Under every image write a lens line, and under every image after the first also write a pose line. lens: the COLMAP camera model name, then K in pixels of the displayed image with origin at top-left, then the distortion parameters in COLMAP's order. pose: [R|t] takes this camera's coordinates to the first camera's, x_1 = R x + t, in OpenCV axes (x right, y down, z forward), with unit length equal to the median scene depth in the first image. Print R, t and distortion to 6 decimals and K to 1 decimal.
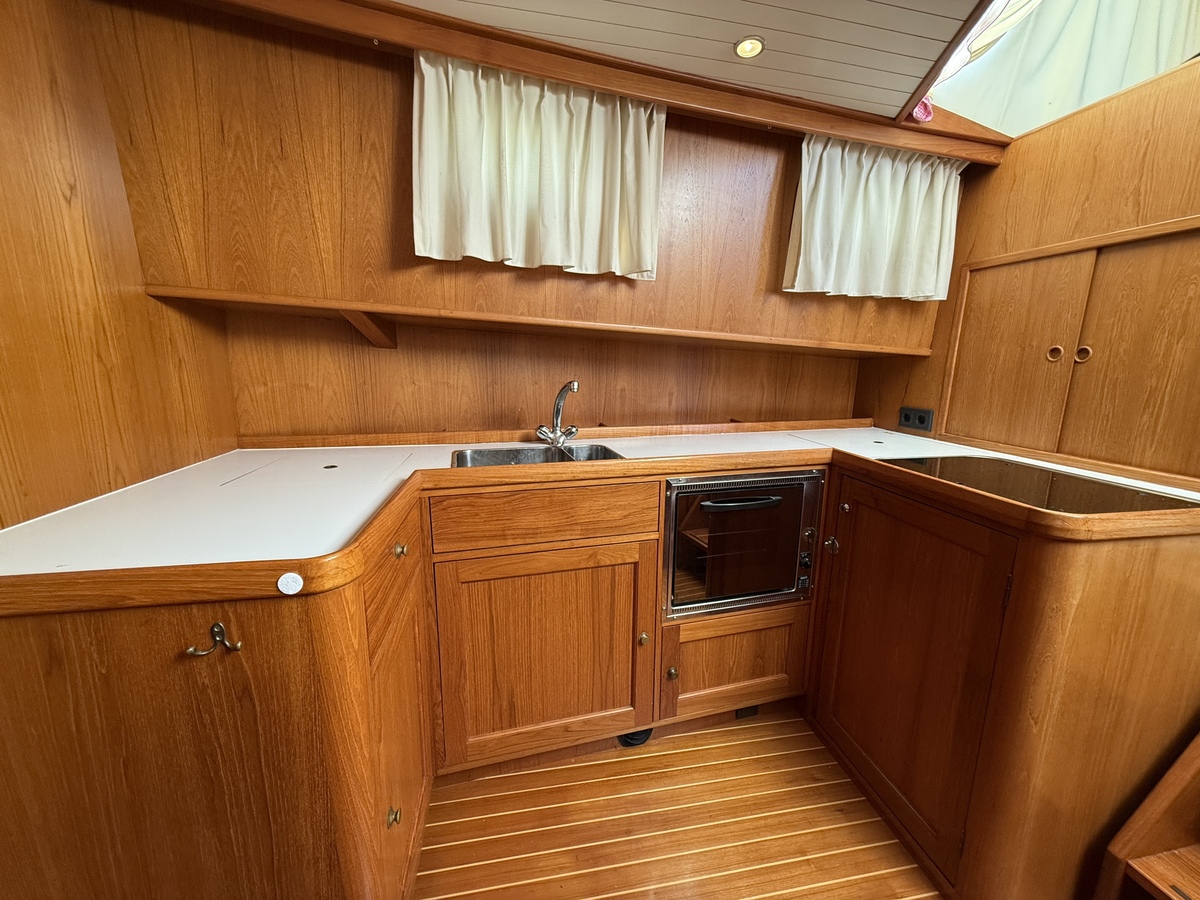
lens RADIAL K [[481.7, 0, 603.2], [0, 481.7, 448.8], [0, 0, 1]] dist [0.000151, -0.000205]
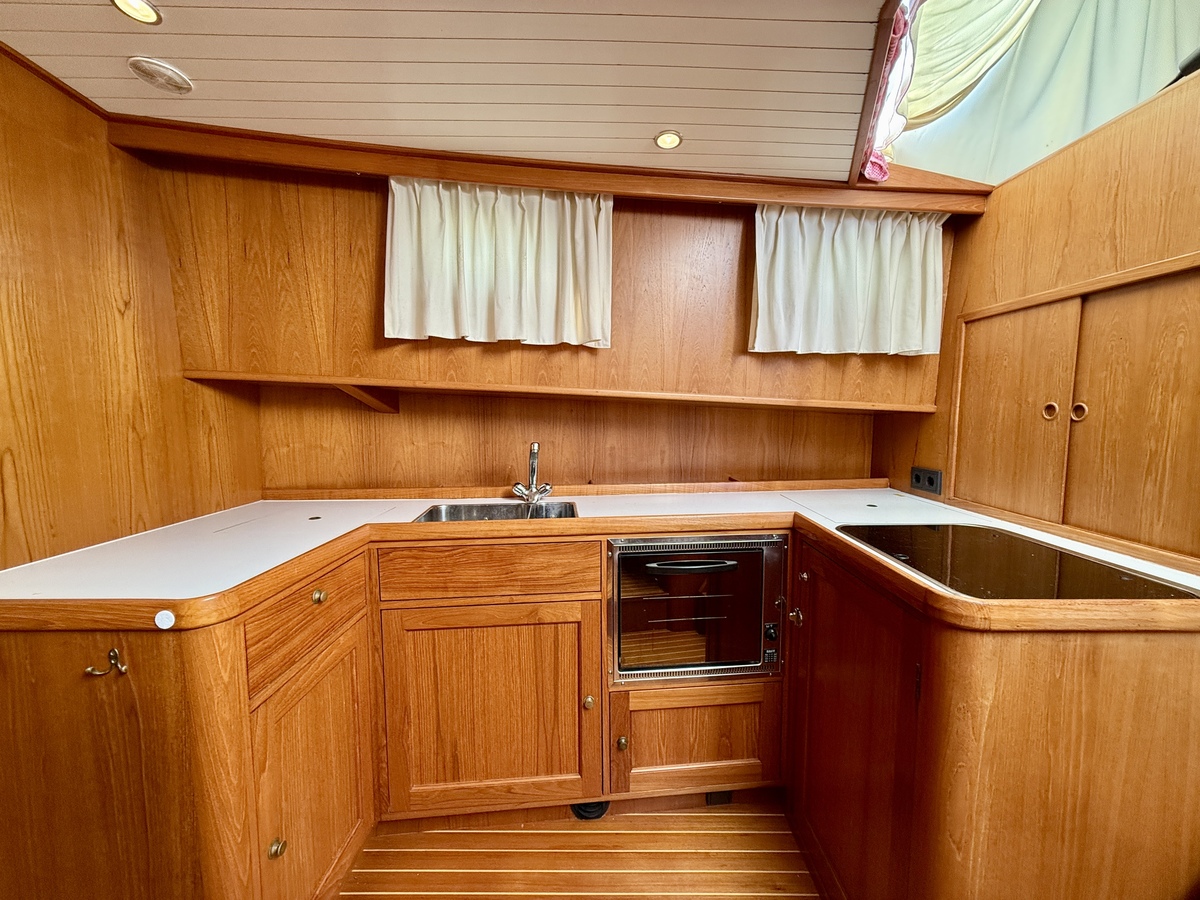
lens RADIAL K [[481.7, 0, 604.1], [0, 481.7, 448.3], [0, 0, 1]] dist [0.000151, -0.000205]
pose [[0.982678, 0.000457, -0.185318, 0.316903], [-0.020188, 0.994310, -0.104596, -0.021491], [0.184216, 0.106525, 0.977096, -0.013113]]
